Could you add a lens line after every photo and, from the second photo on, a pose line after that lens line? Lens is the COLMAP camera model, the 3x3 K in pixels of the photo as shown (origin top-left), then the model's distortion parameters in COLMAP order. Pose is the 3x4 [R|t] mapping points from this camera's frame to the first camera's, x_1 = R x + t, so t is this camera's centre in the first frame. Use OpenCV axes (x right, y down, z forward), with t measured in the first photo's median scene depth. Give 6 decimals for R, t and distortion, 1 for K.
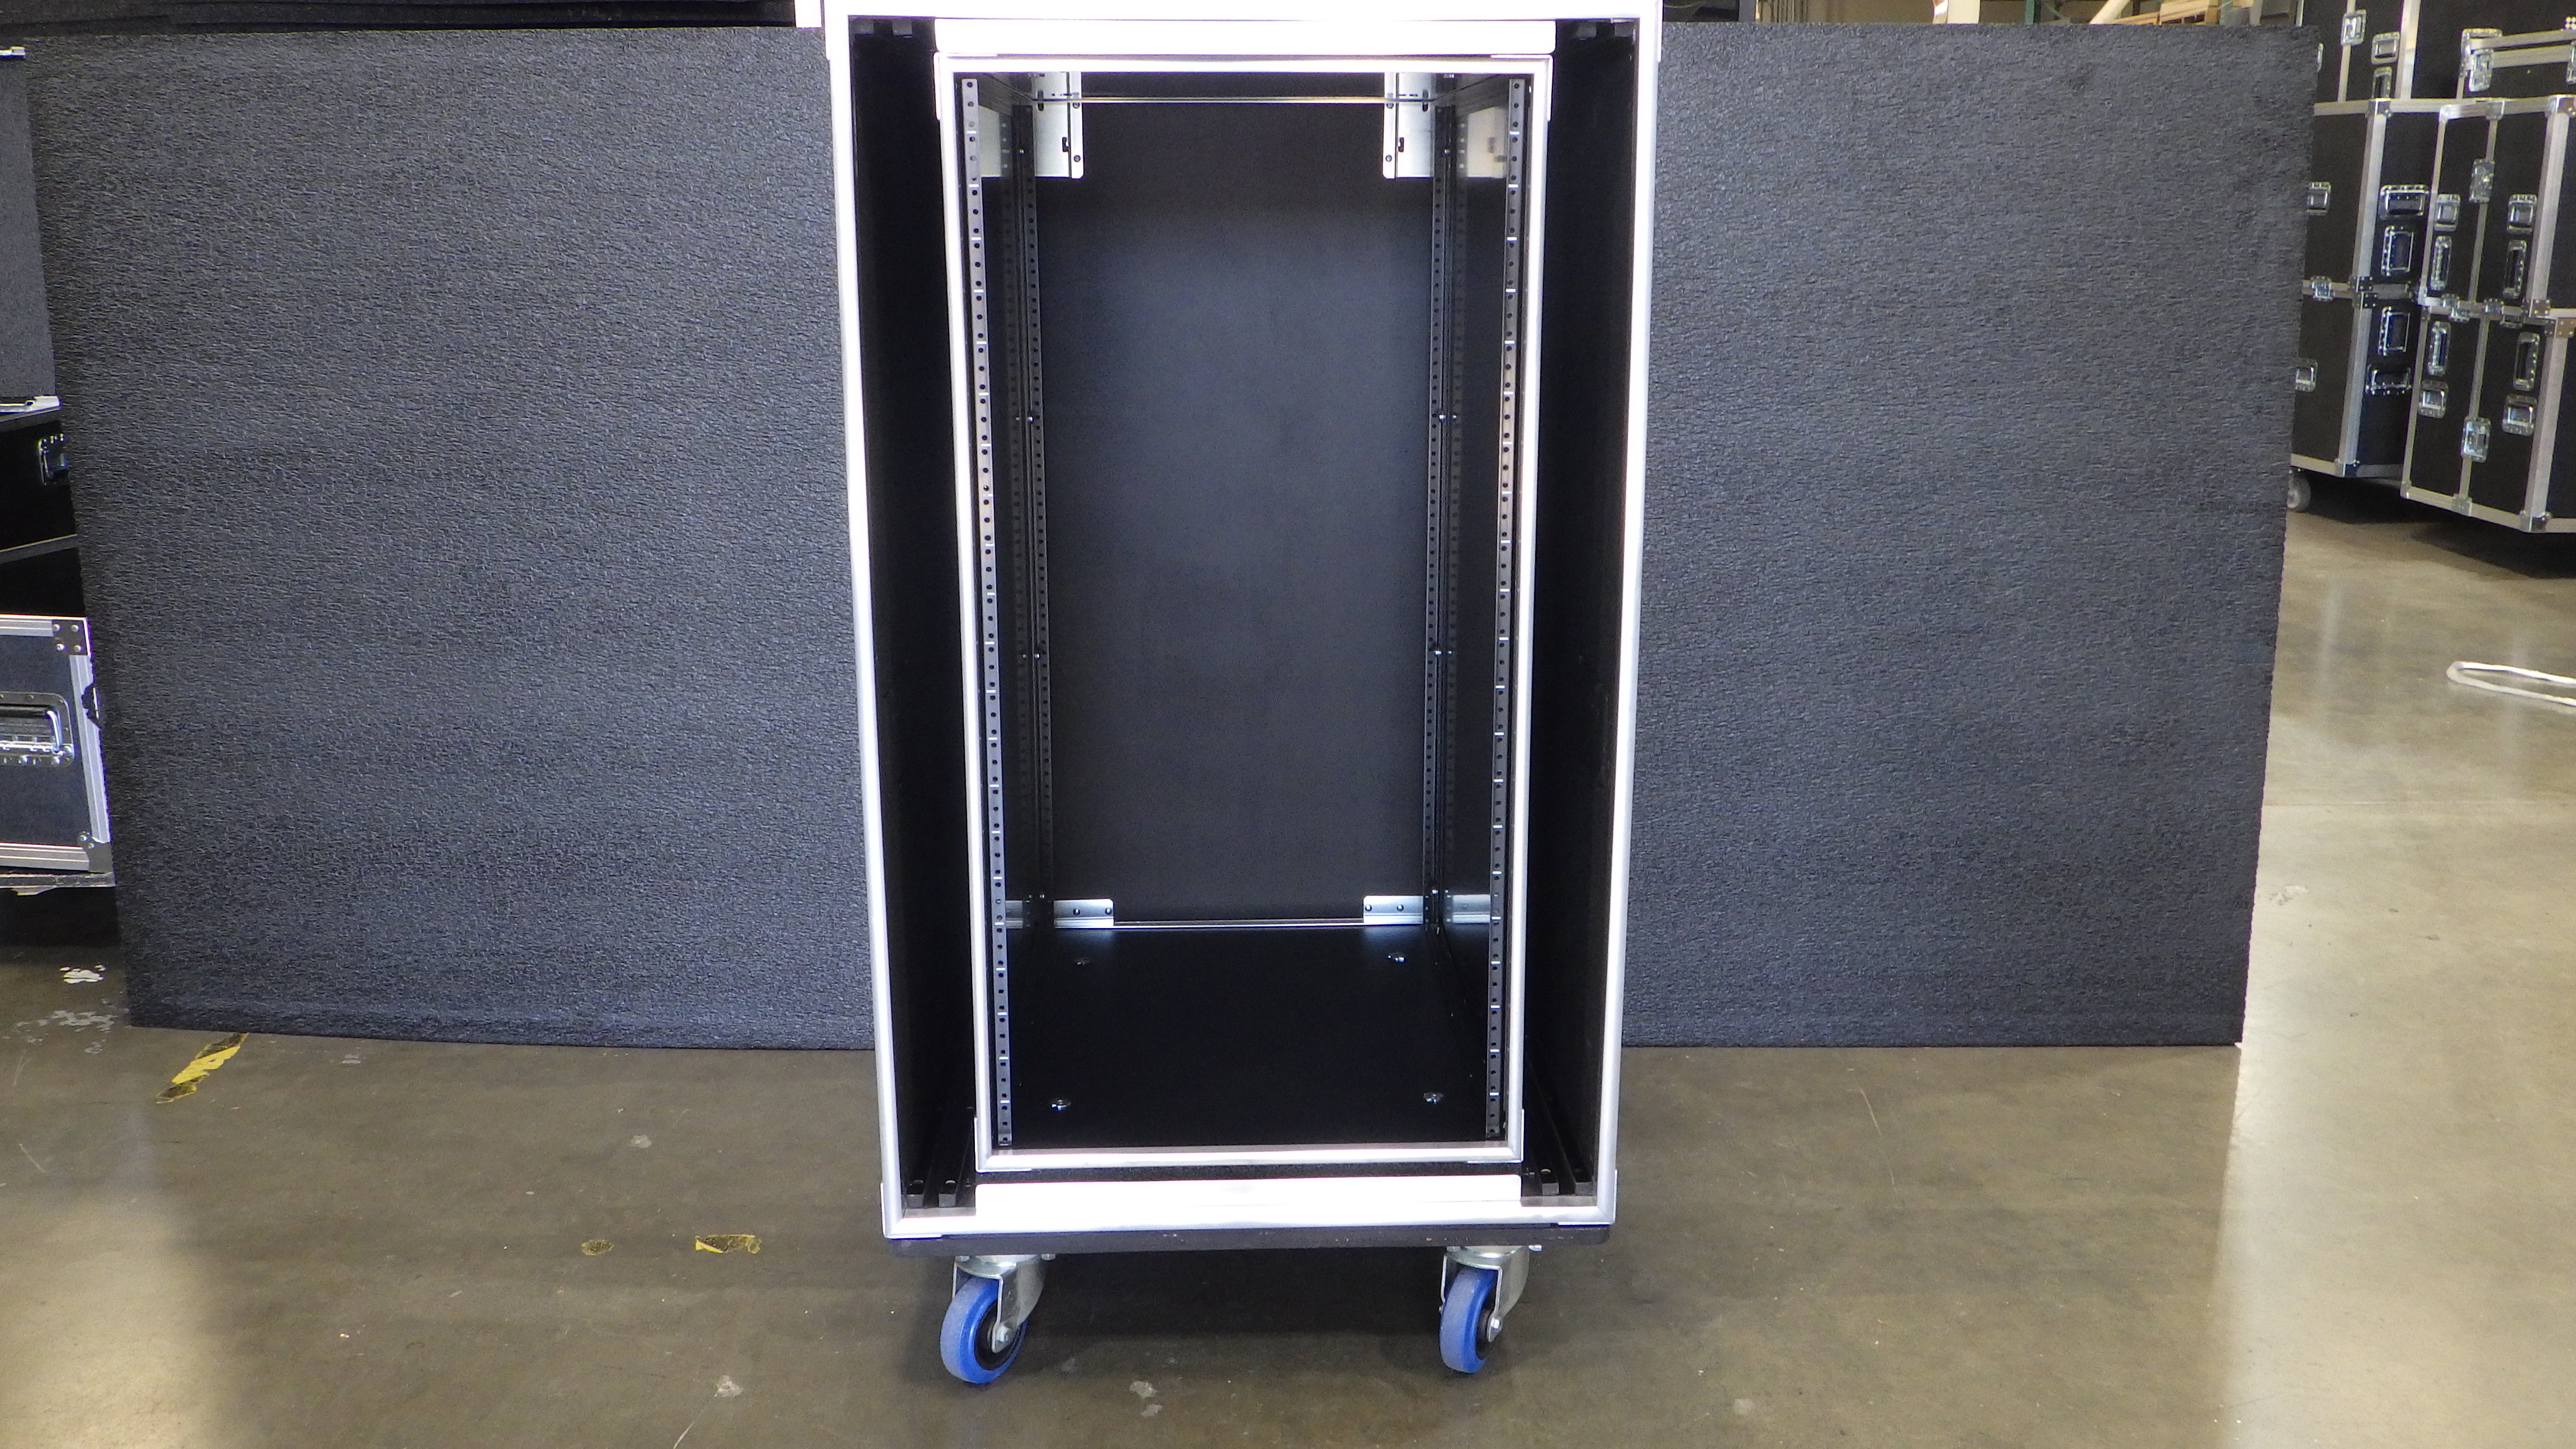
lens RADIAL K [[2160.8, 0, 1286.7], [0, 2160.8, 694.0], [0, 0, 1]] dist [-0.001670, 0.001550]
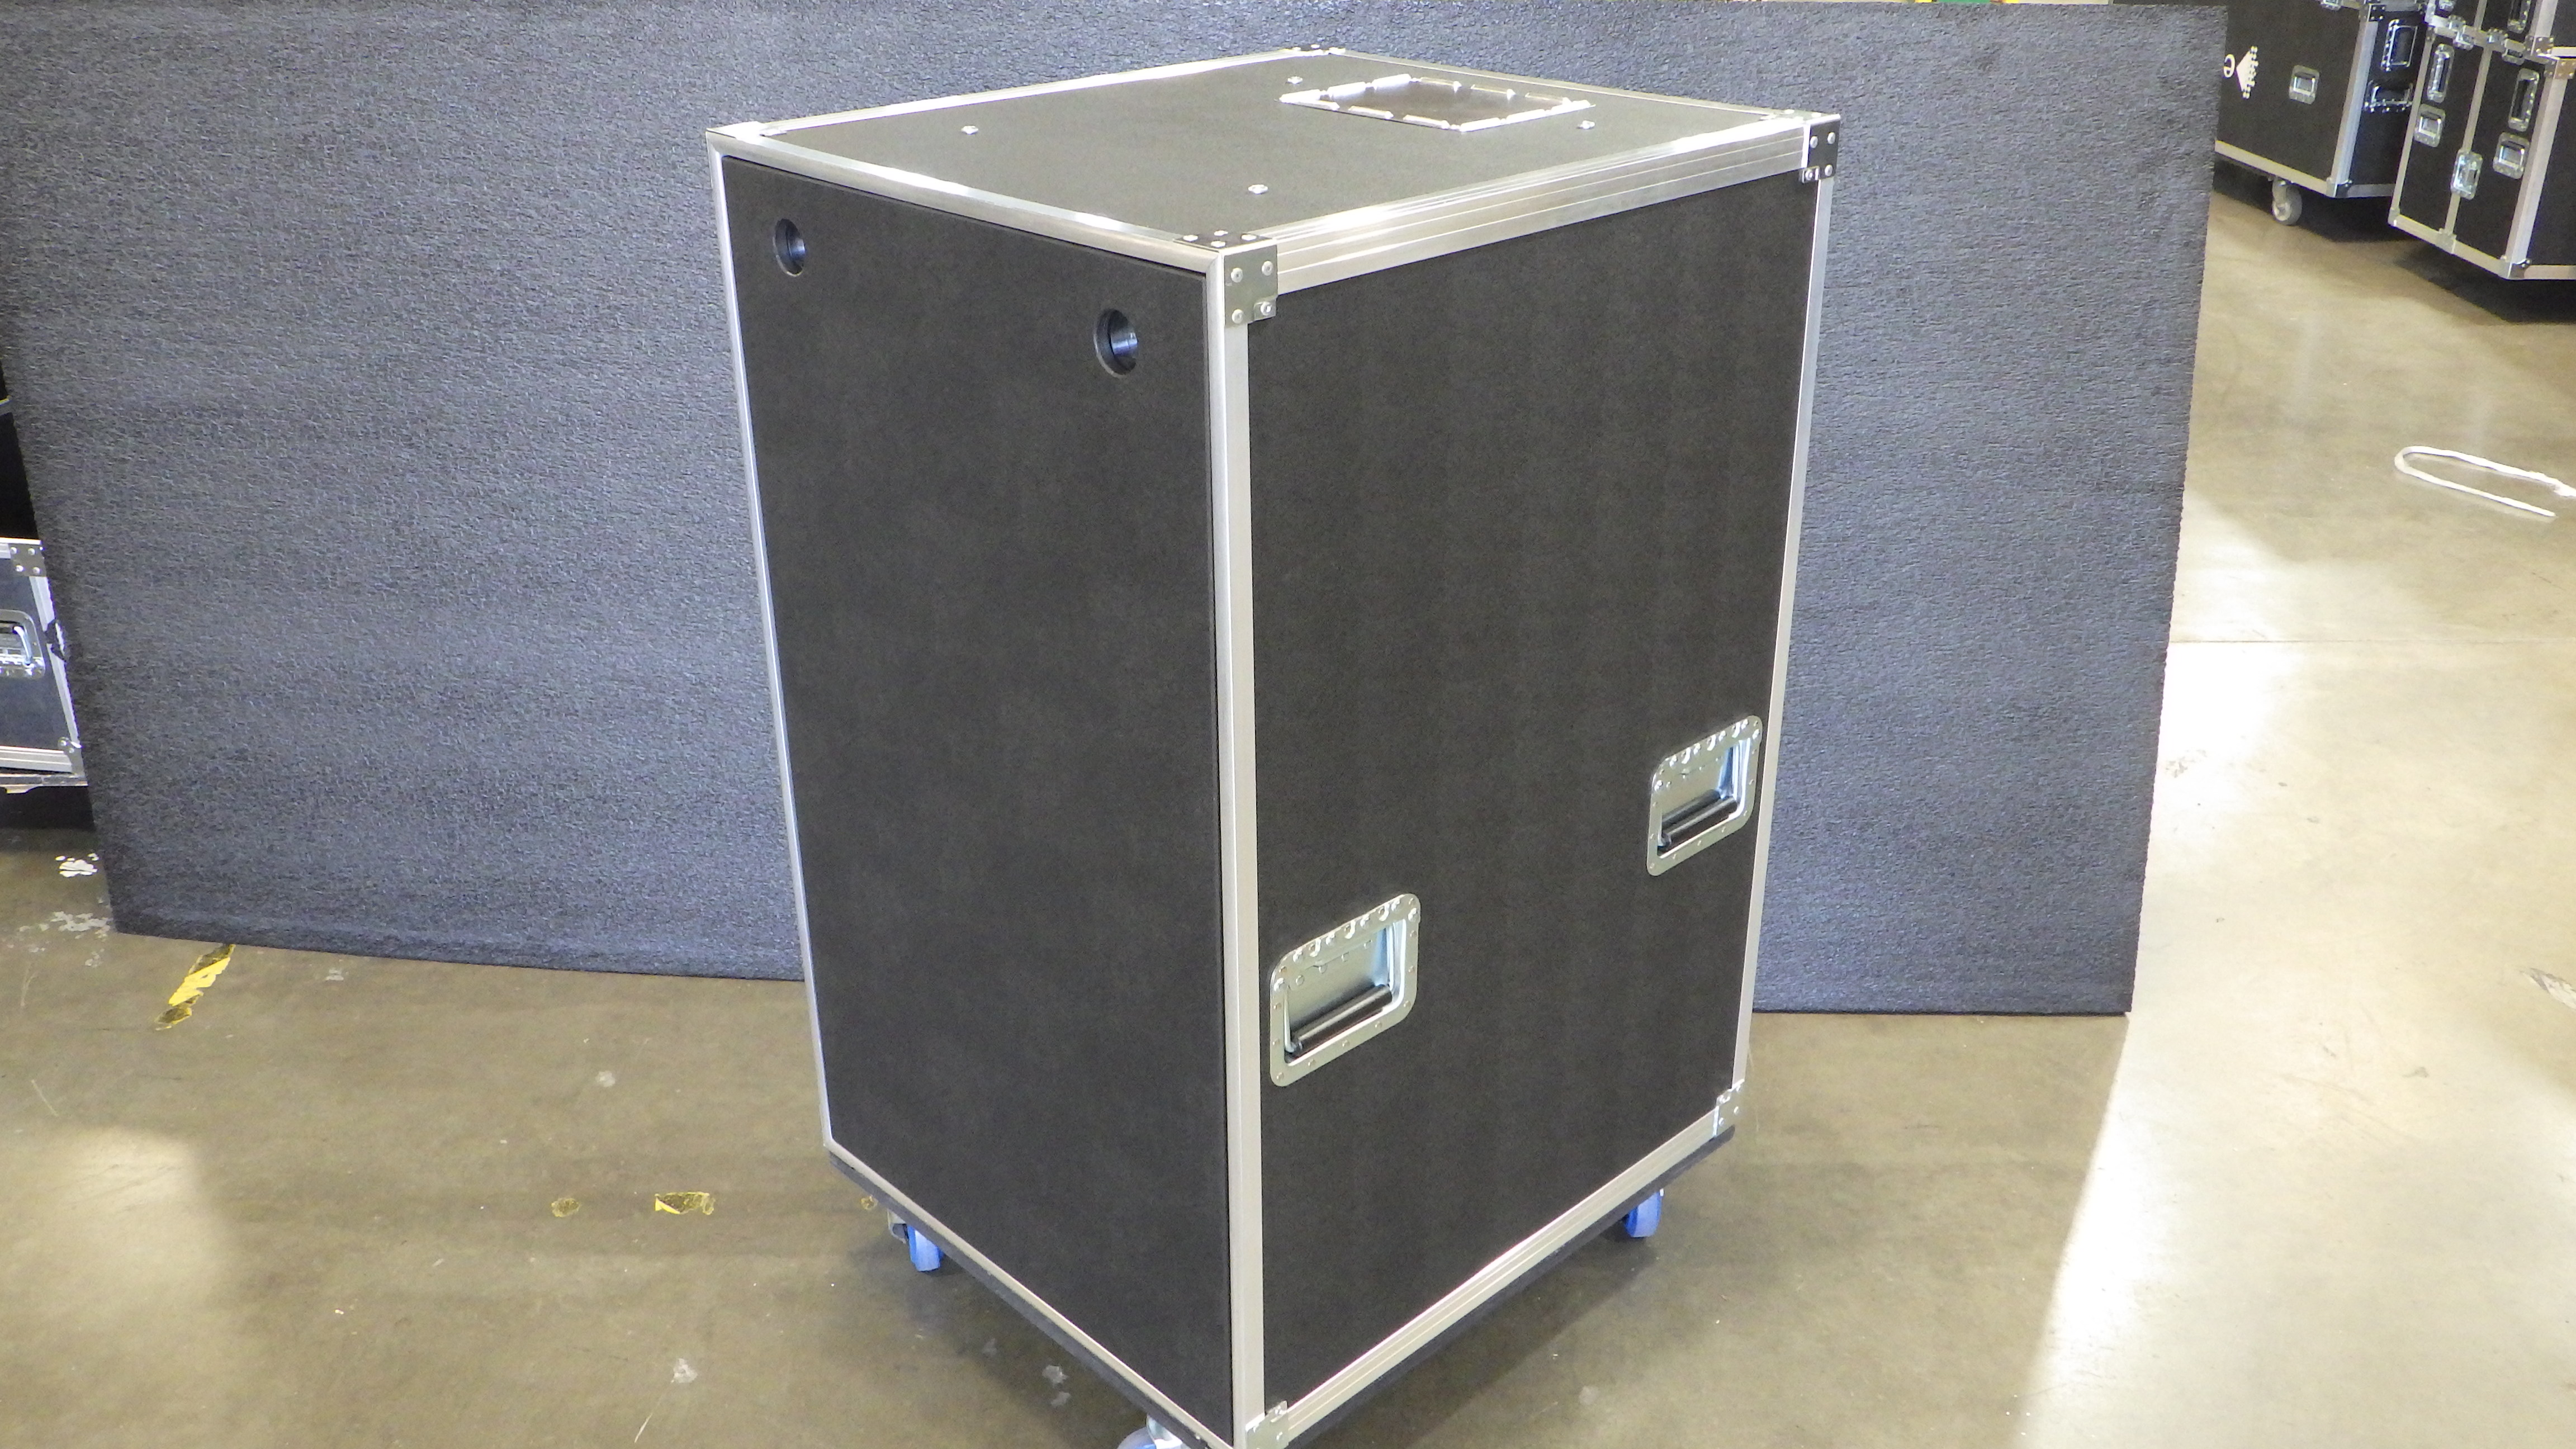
lens RADIAL K [[2160.8, 0, 1288.3], [0, 2160.8, 696.1], [0, 0, 1]] dist [-0.001670, 0.001550]
pose [[0.999996, -0.000425, -0.002695, 0.043072], [0.000937, 0.981177, 0.193109, -0.177894], [0.002562, -0.193110, 0.981174, -0.021634]]
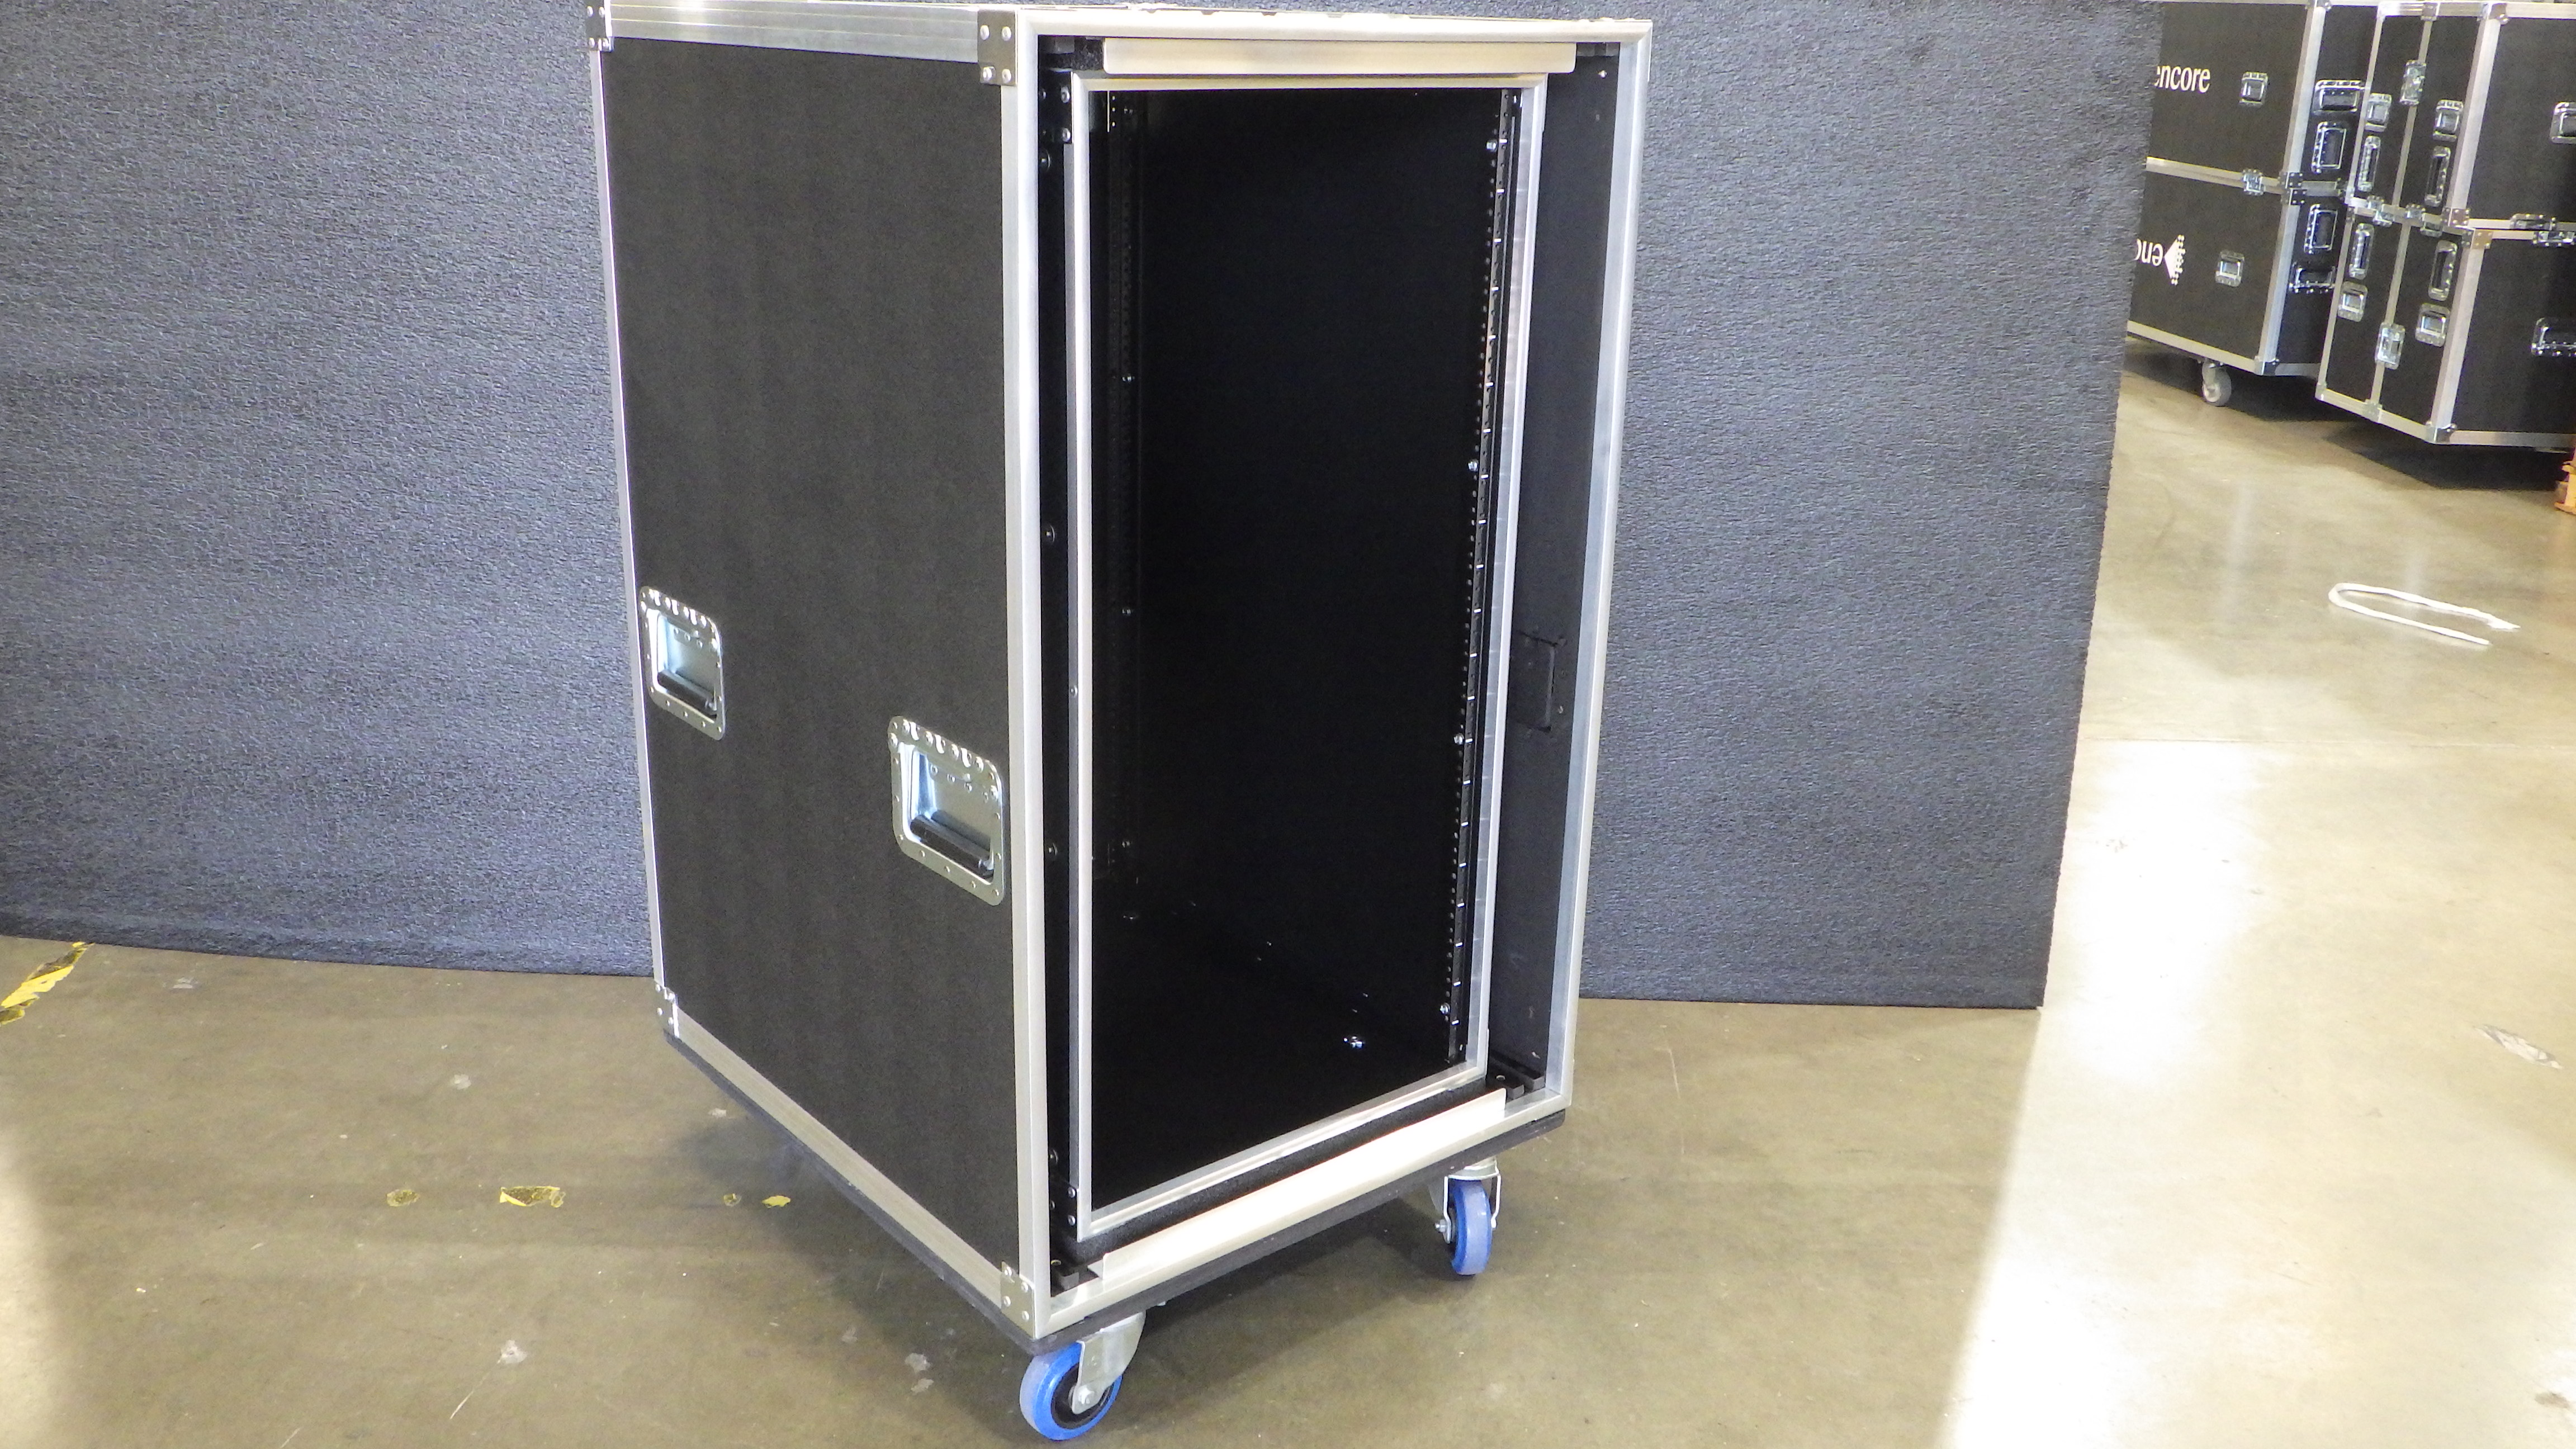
lens RADIAL K [[2160.8, 0, 1288.2], [0, 2160.8, 695.1], [0, 0, 1]] dist [-0.001670, 0.001550]
pose [[0.999559, 0.023315, 0.018399, 0.062452], [-0.024754, 0.996297, 0.082332, -0.062607], [-0.016412, -0.082751, 0.996435, -0.001596]]
